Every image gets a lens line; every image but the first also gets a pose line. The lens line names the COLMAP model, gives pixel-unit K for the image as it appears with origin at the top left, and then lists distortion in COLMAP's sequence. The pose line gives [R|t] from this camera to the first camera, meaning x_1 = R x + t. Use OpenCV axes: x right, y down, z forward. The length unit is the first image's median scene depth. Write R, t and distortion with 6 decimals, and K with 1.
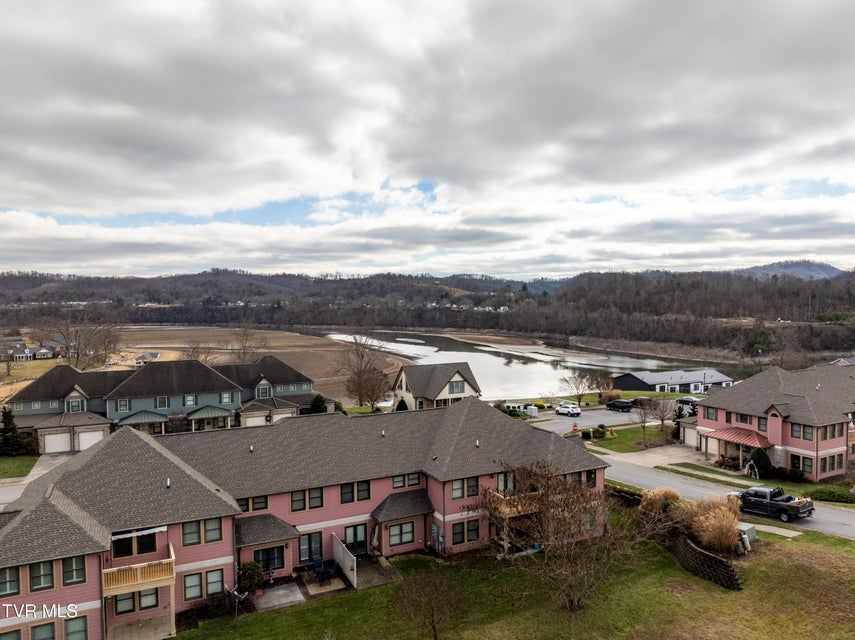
lens RADIAL K [[603.1, 0, 433.4], [0, 603.1, 319.5], [0, 0, 1]] dist [-0.034739, -0.002162]
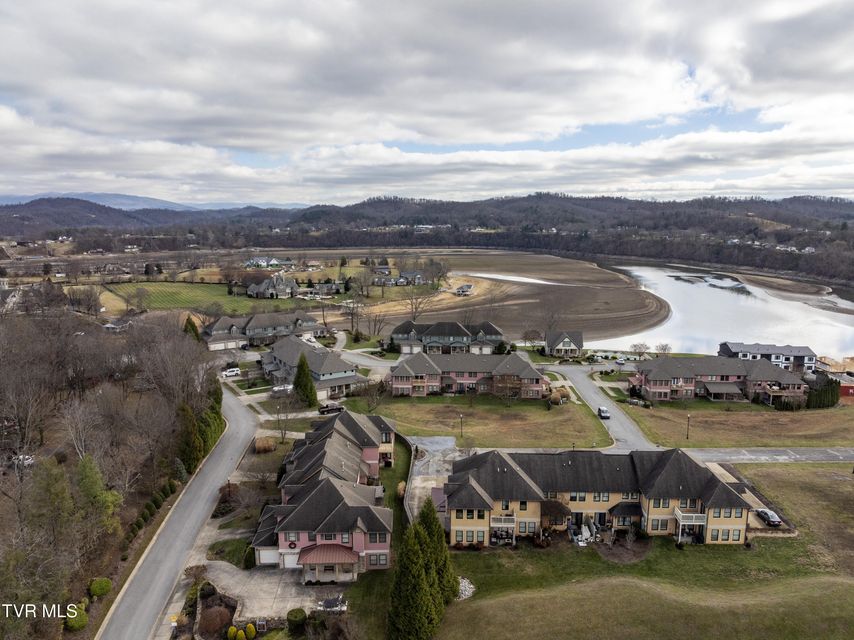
lens RADIAL K [[599.6, 0, 427.0], [0, 599.6, 320.0], [0, 0, 1]] dist [-0.029460, -0.001020]
pose [[0.858177, 0.093383, -0.504789, 0.122935], [-0.021163, 0.988915, 0.146966, -0.049507], [0.512917, -0.115440, 0.850641, -0.190661]]
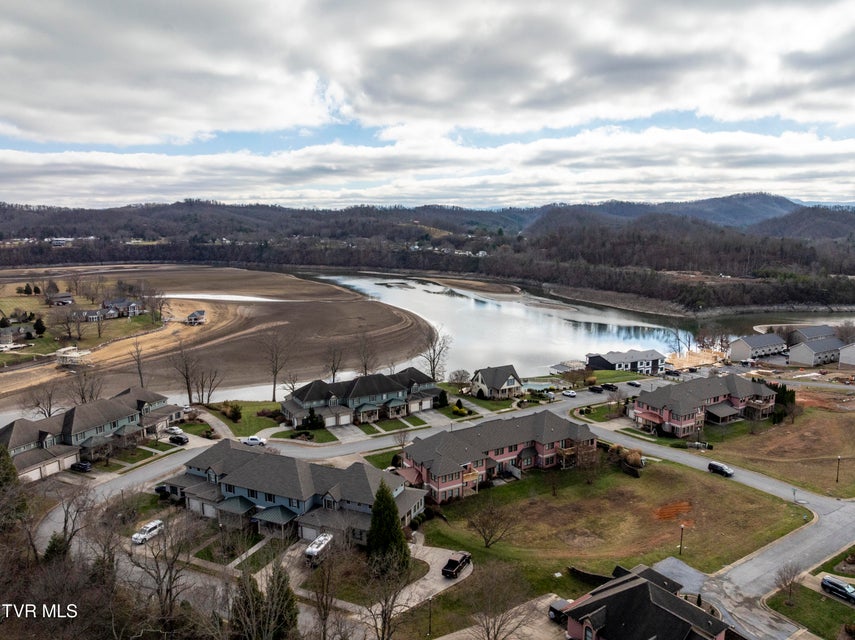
lens RADIAL K [[600.3, 0, 427.5], [0, 600.3, 320.0], [0, 0, 1]] dist [-0.029460, -0.001020]
pose [[0.998819, -0.005470, 0.048284, -0.055672], [-0.000783, 0.991703, 0.128545, -0.057371], [-0.048587, -0.128431, 0.990528, -0.144873]]
